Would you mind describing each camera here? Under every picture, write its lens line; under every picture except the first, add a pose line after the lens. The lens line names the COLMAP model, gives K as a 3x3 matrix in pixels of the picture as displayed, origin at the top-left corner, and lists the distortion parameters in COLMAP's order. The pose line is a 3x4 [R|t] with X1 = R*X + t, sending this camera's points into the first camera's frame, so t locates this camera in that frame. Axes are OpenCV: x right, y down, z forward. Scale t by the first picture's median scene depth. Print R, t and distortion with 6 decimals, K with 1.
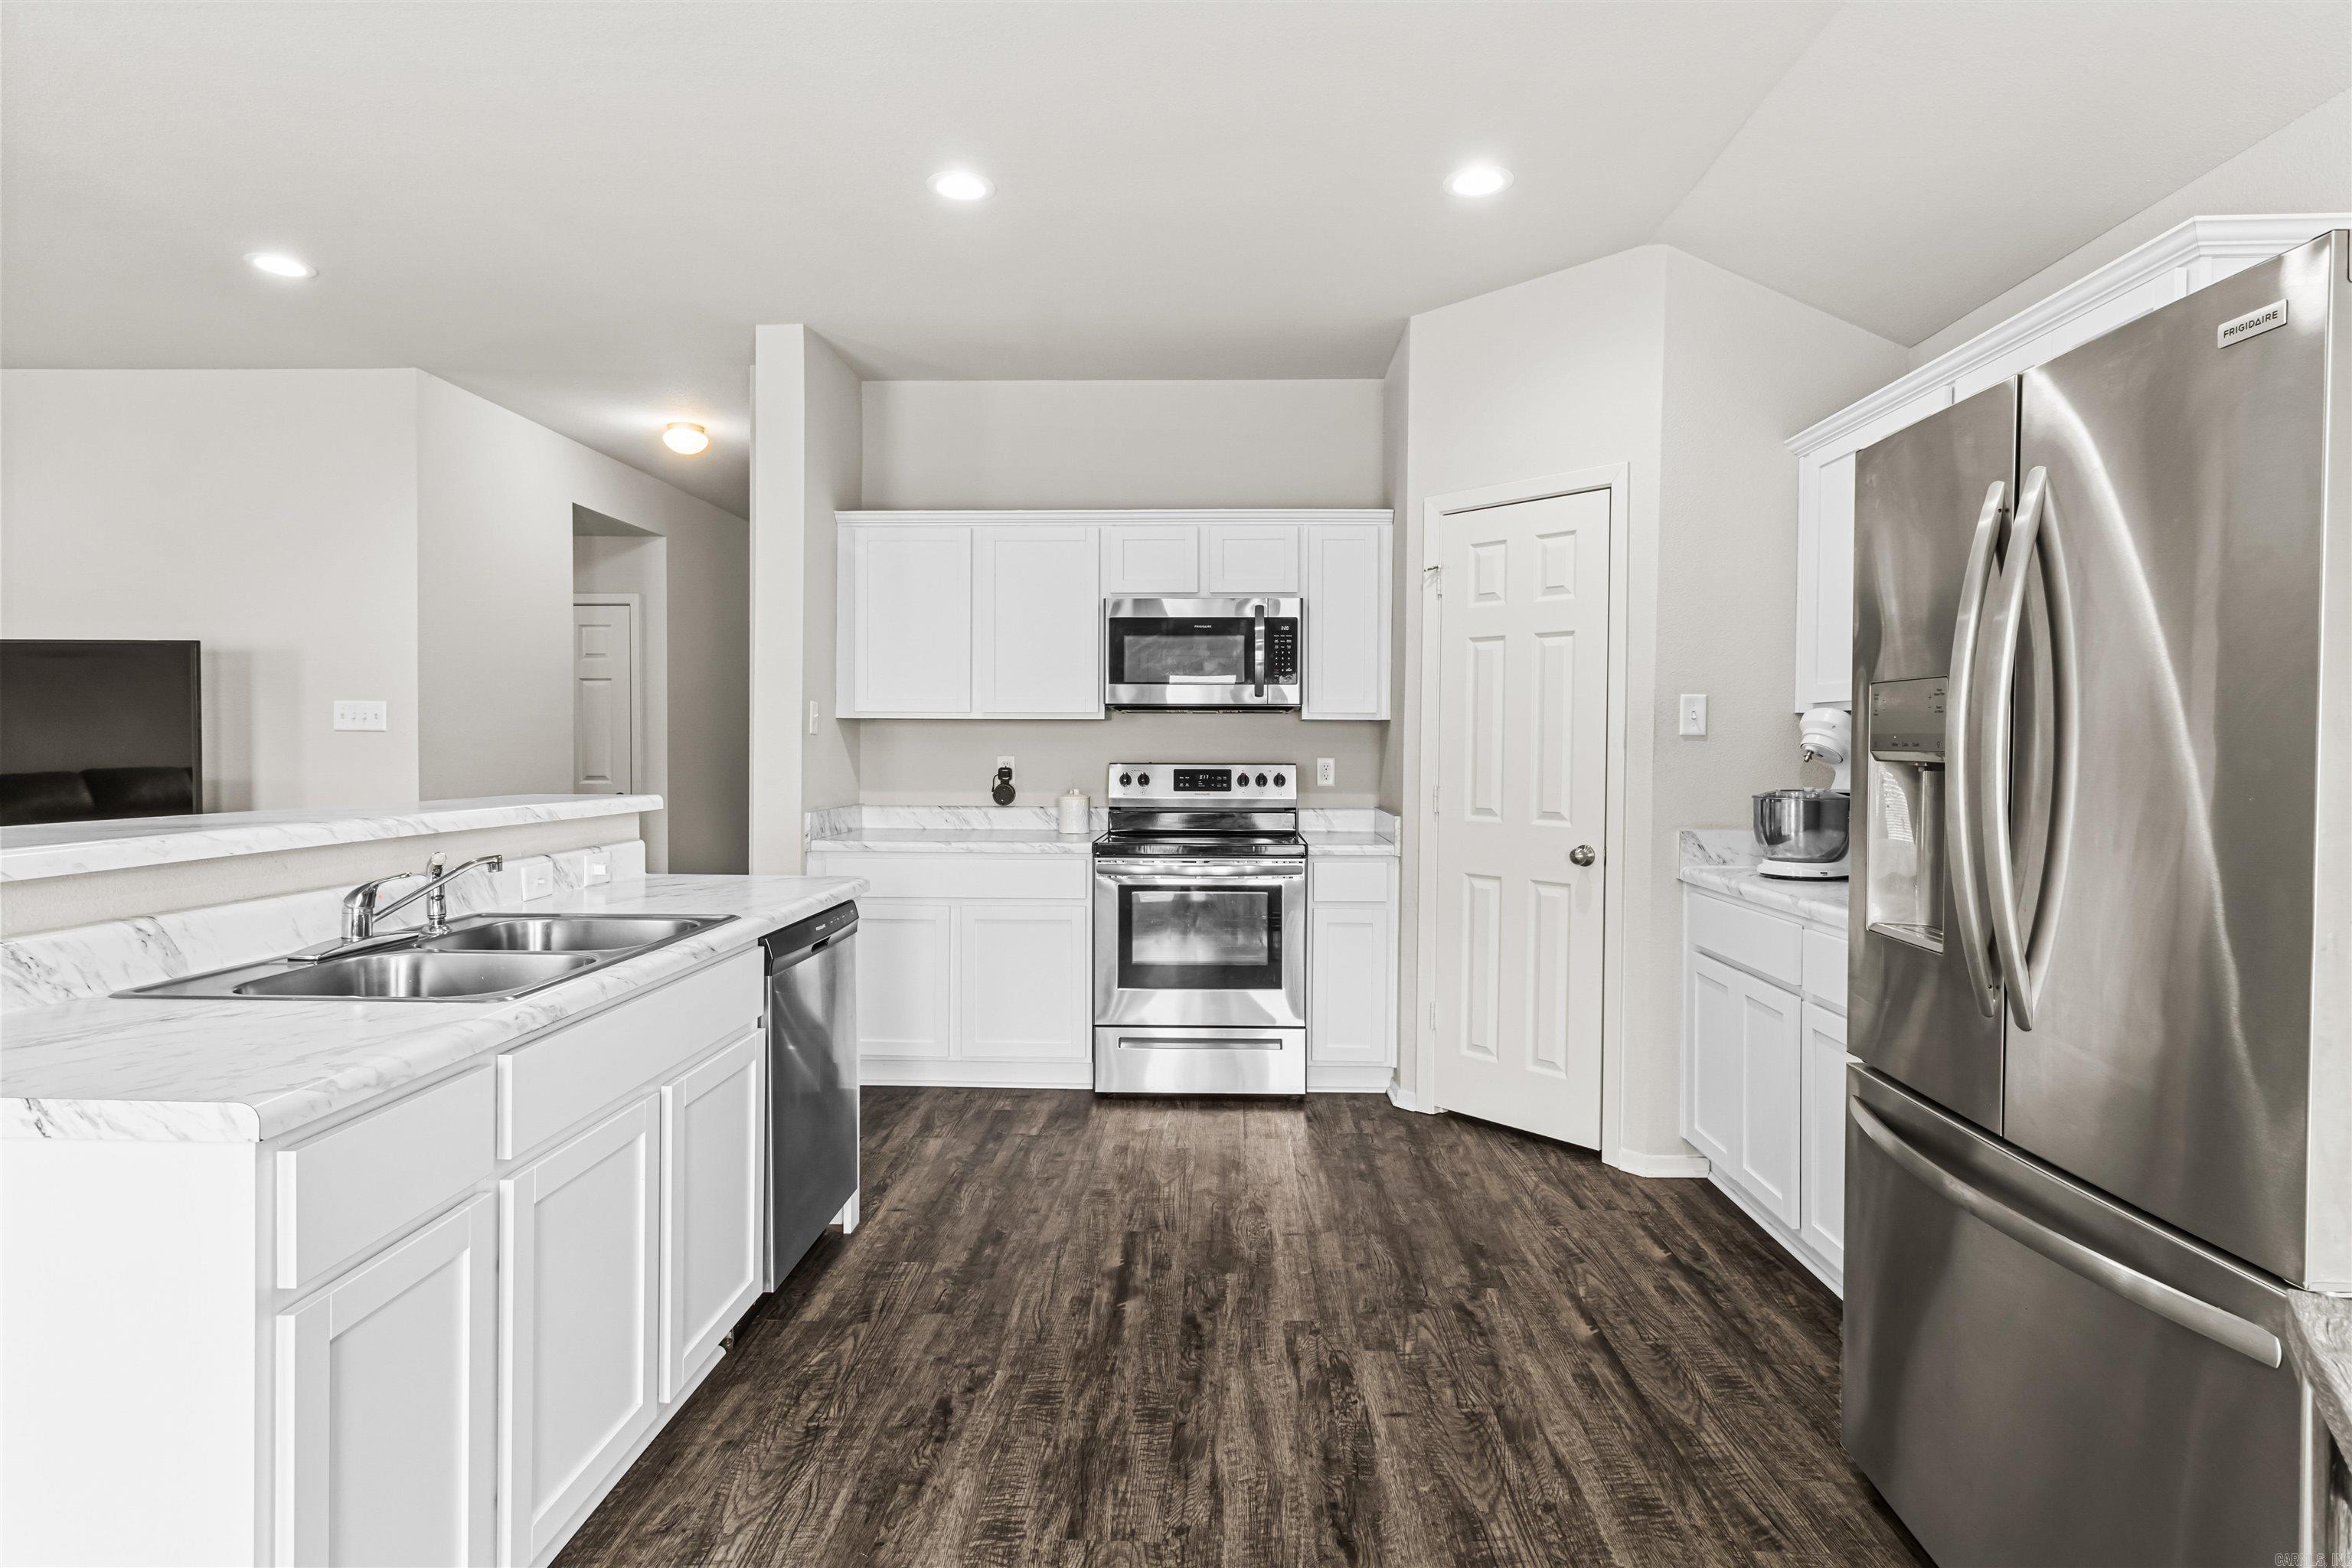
lens RADIAL K [[1196.2, 0, 1192.5], [0, 1196.2, 767.1], [0, 0, 1]] dist [-0.000628, -0.000267]
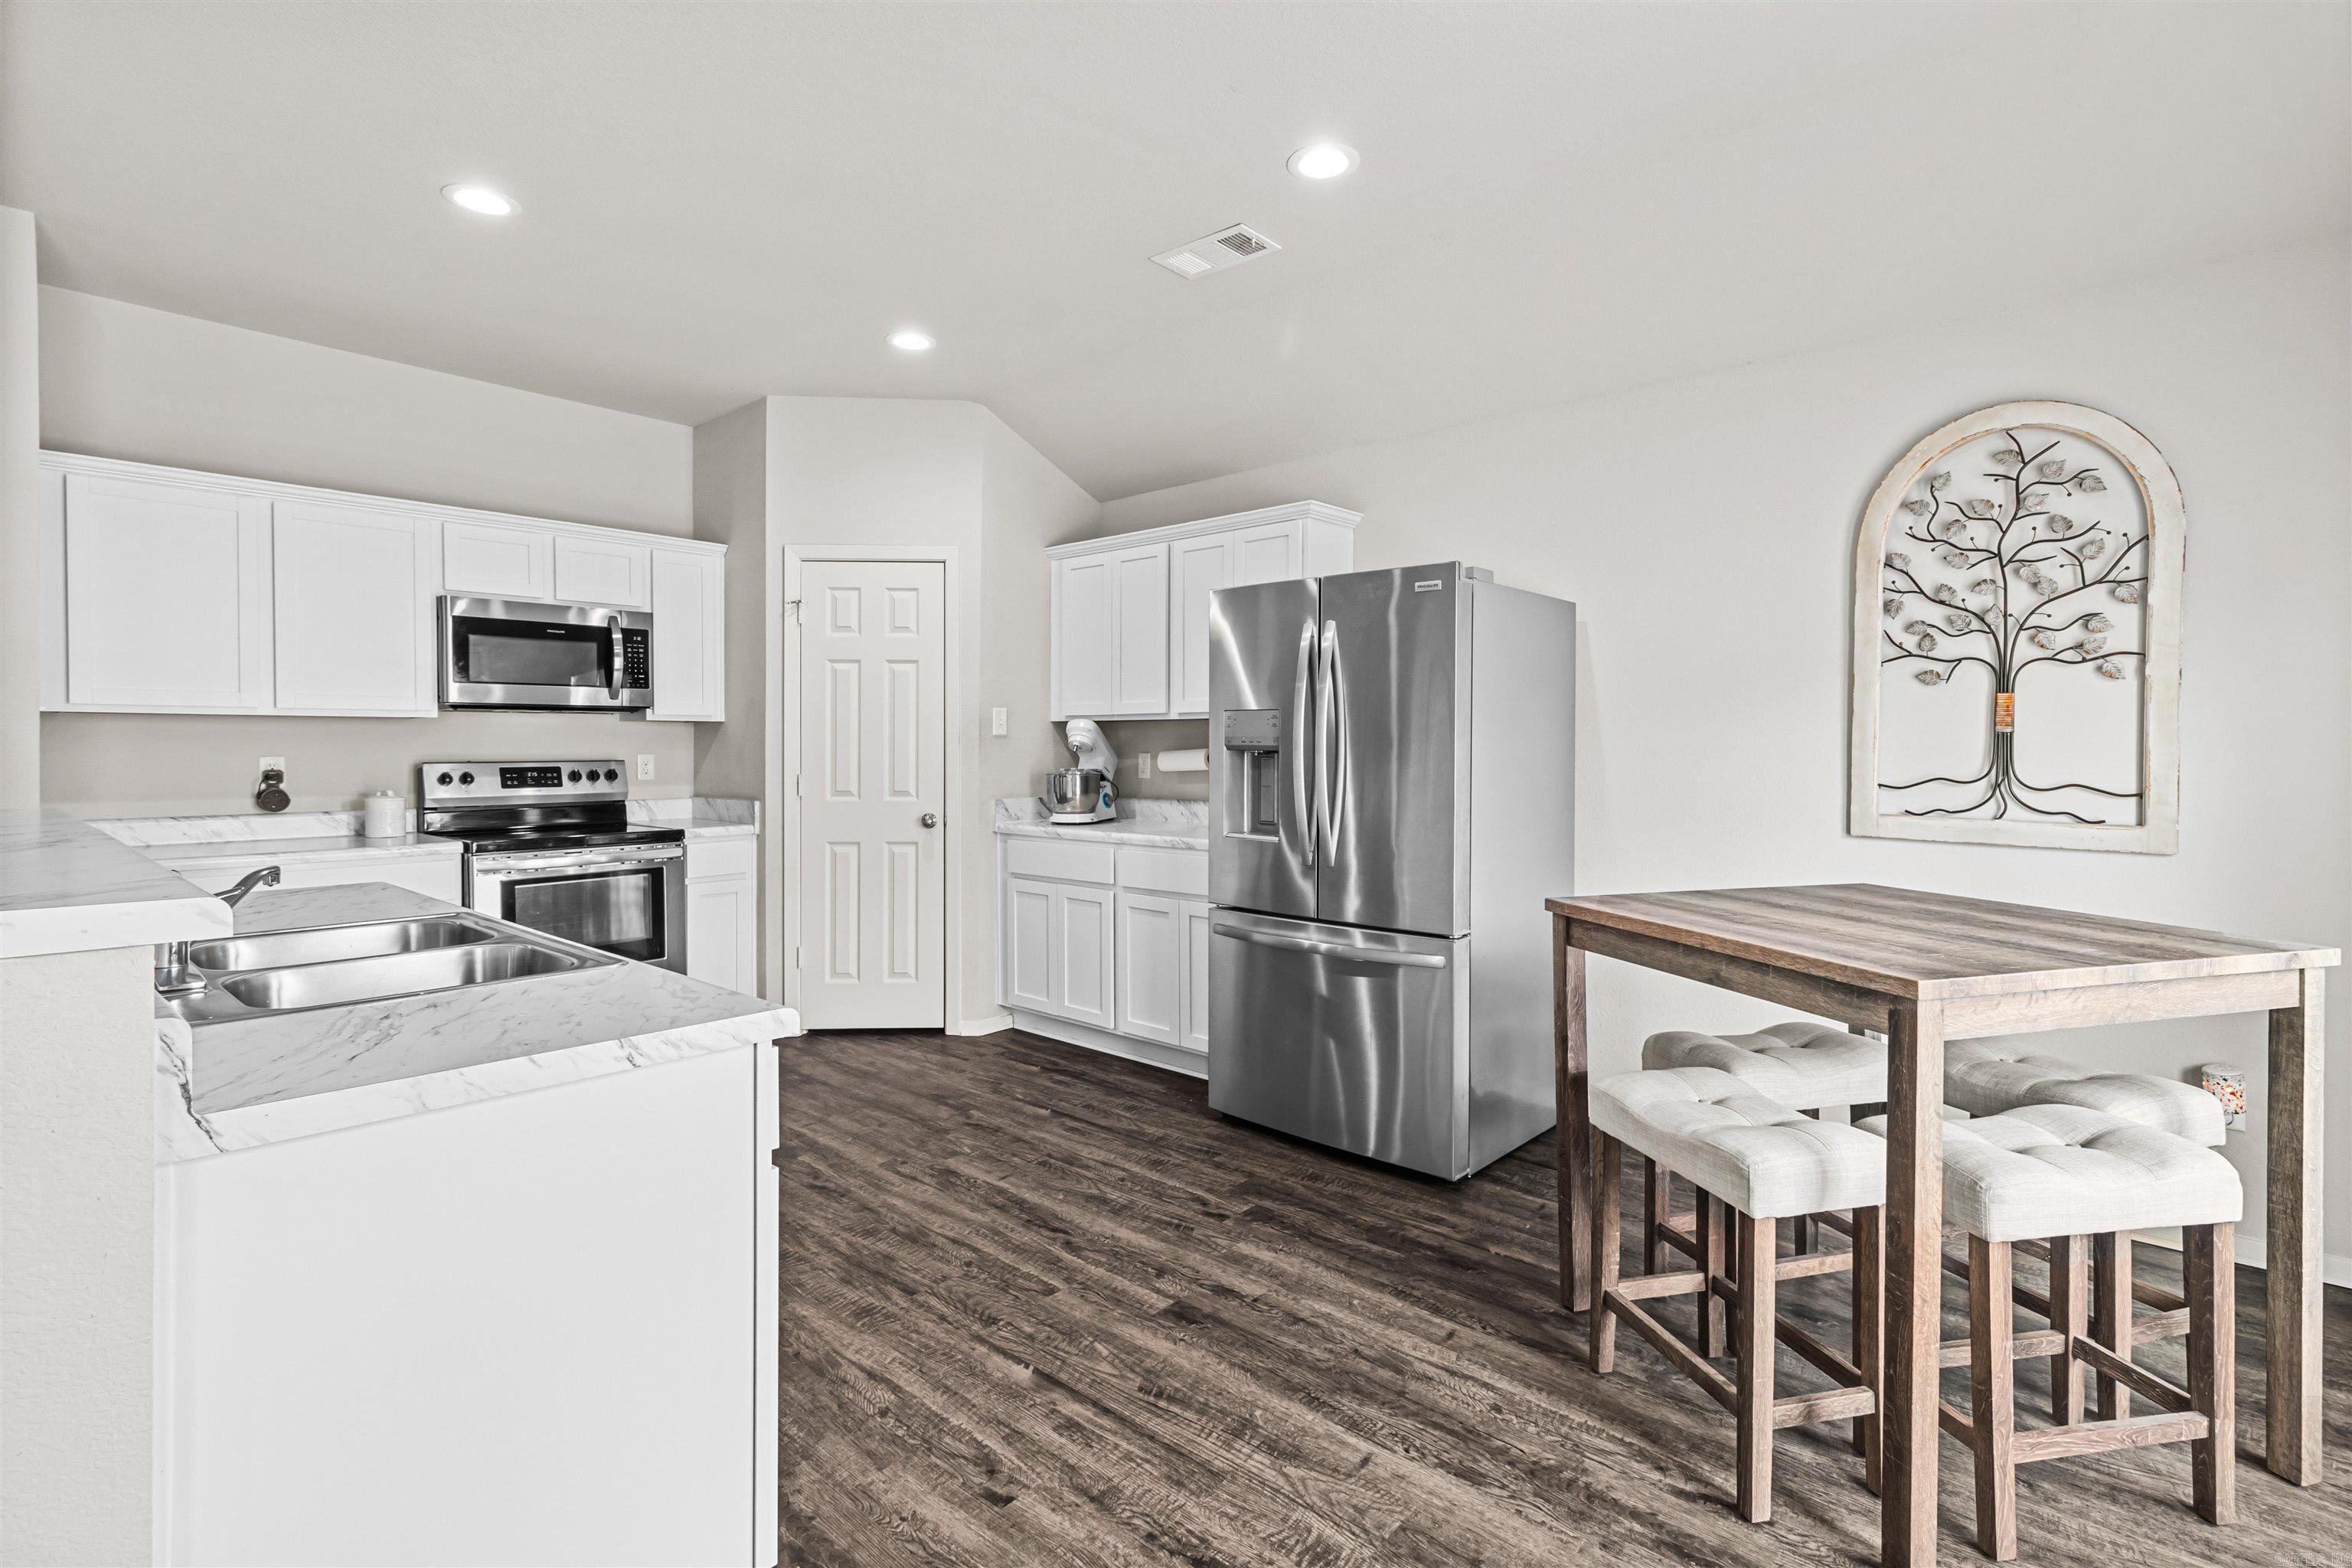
lens RADIAL K [[1085.1, 0, 1190.1], [0, 1085.1, 753.8], [0, 0, 1]] dist [0.000036, 0.000938]
pose [[0.636714, -0.012138, 0.771005, -0.400083], [0.016609, 0.999860, 0.002025, -0.002065], [-0.770921, 0.011516, 0.636826, -0.044179]]
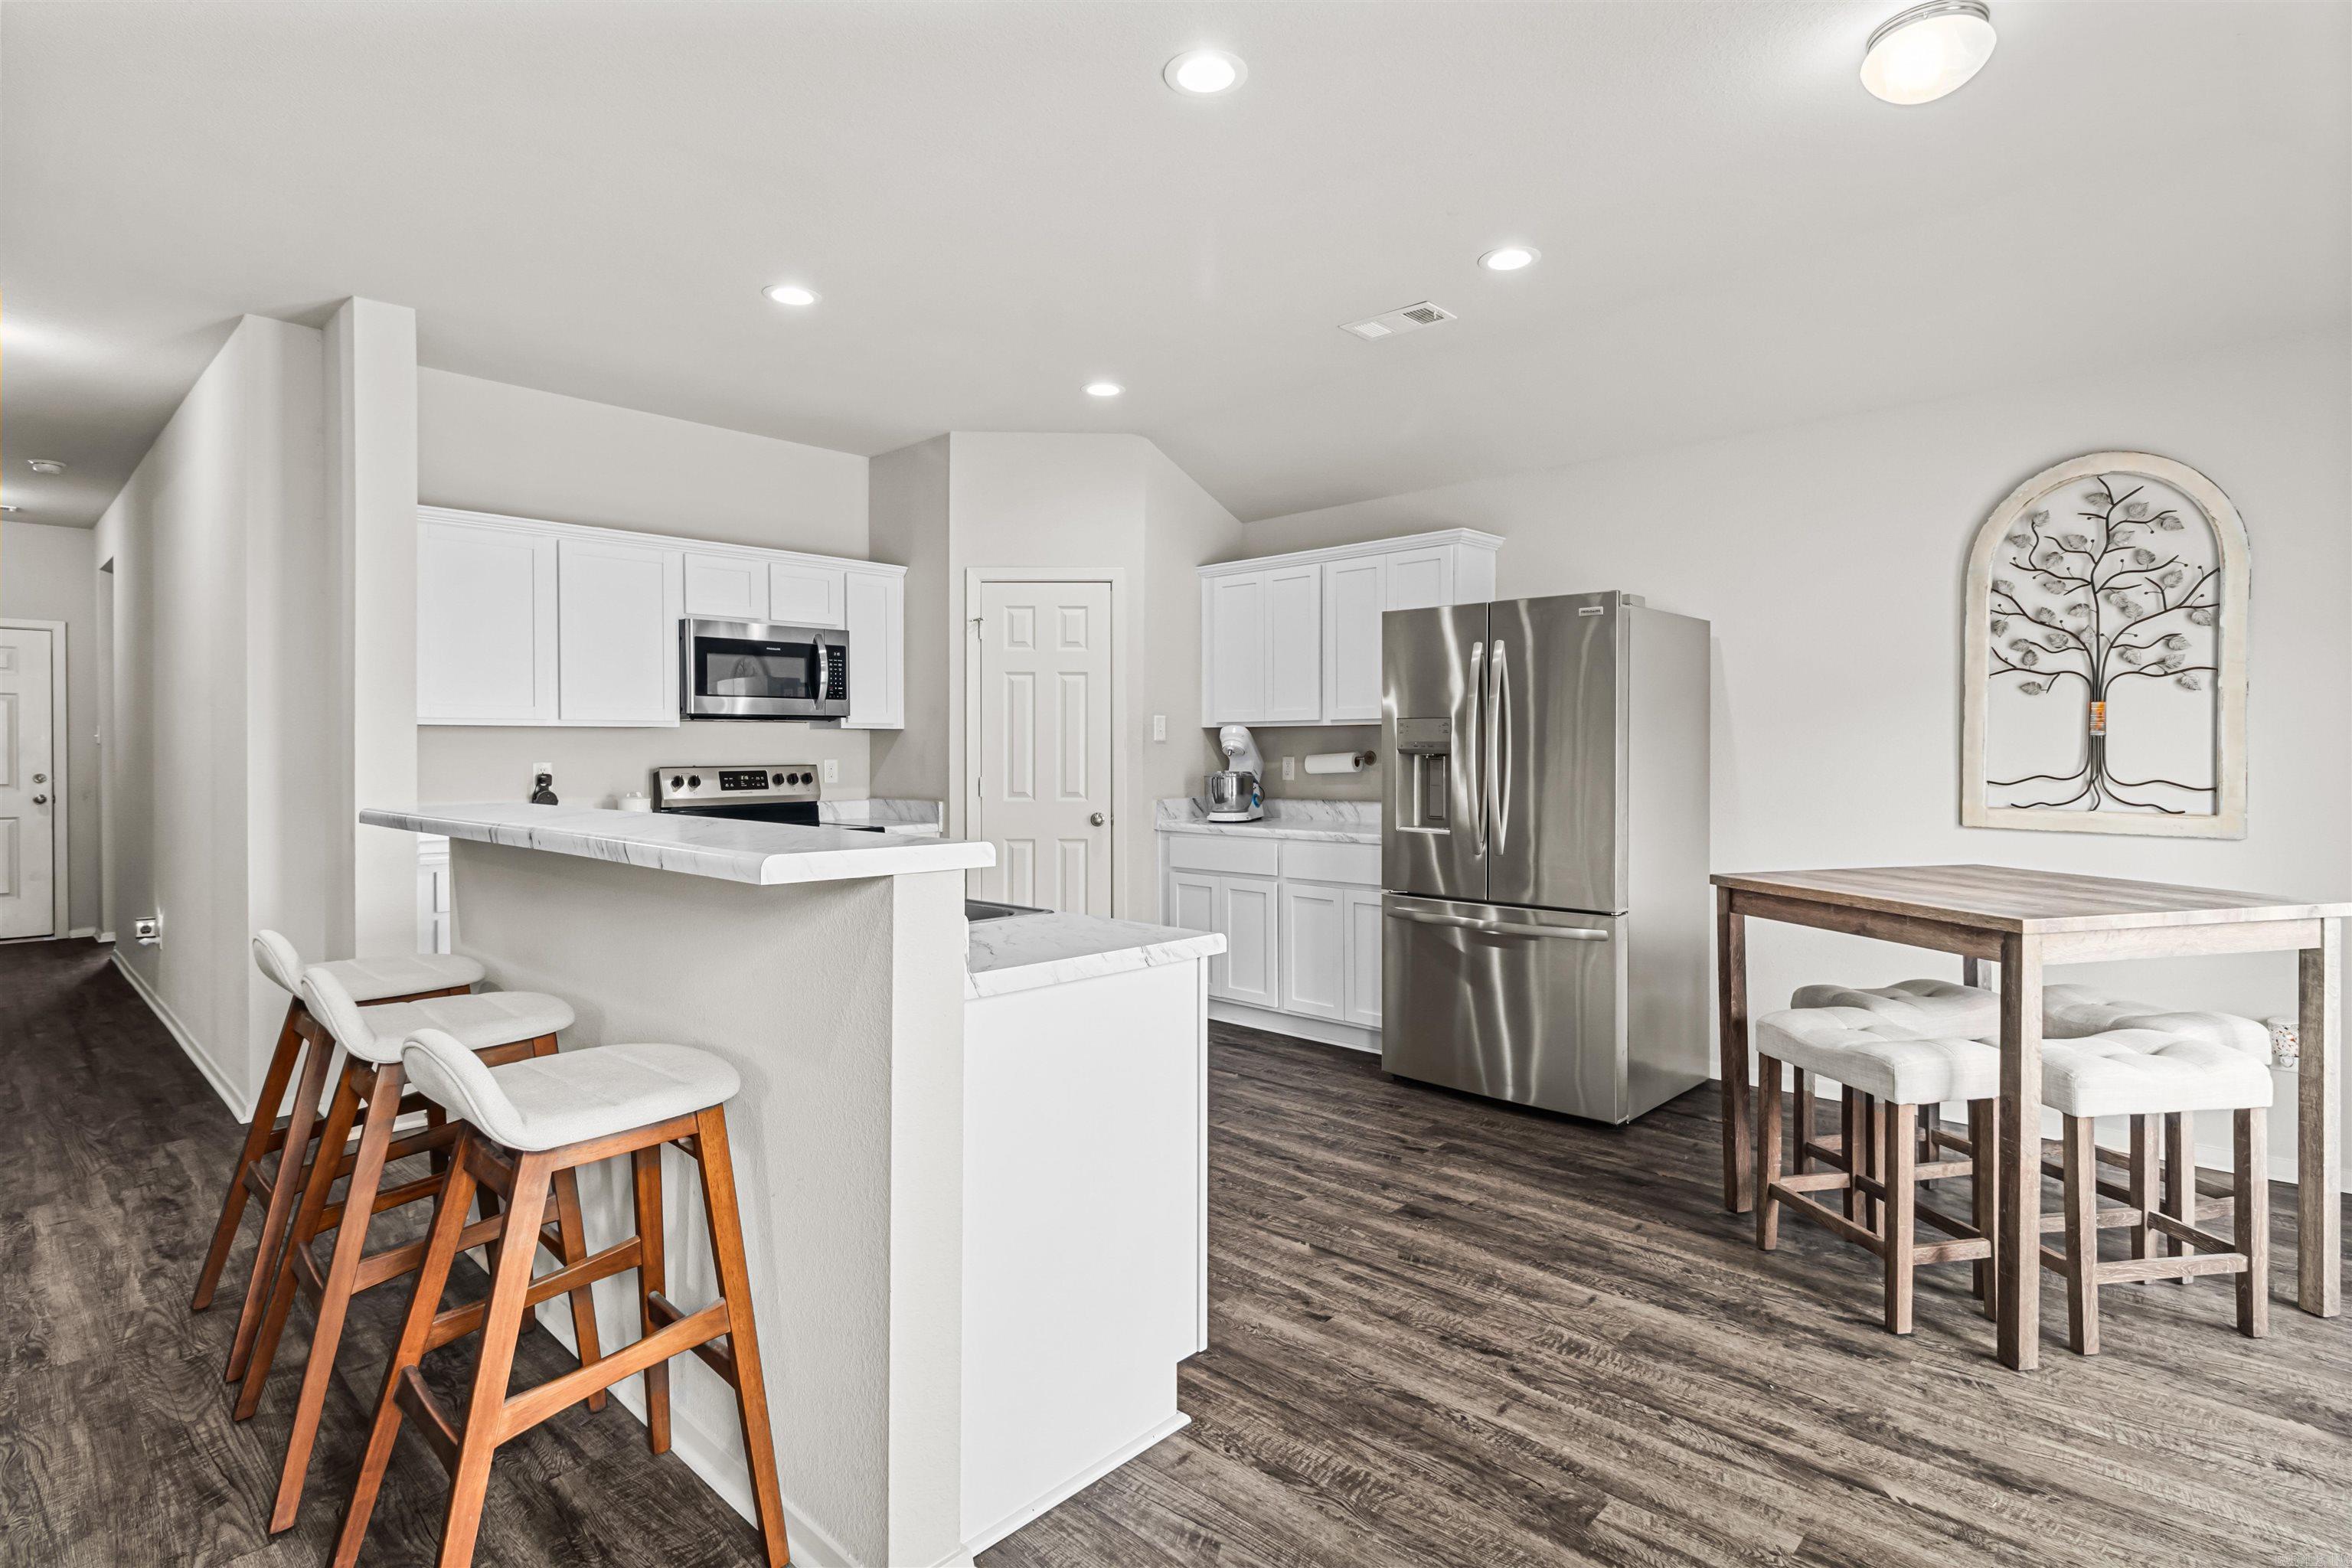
lens RADIAL K [[1166.5, 0, 1192.2], [0, 1166.5, 754.3], [0, 0, 1]] dist [-0.000442, -0.001414]
pose [[0.658129, -0.011471, 0.752818, -0.623144], [0.019977, 0.999798, -0.002230, -0.003473], [-0.752640, 0.016507, 0.658225, -0.066784]]
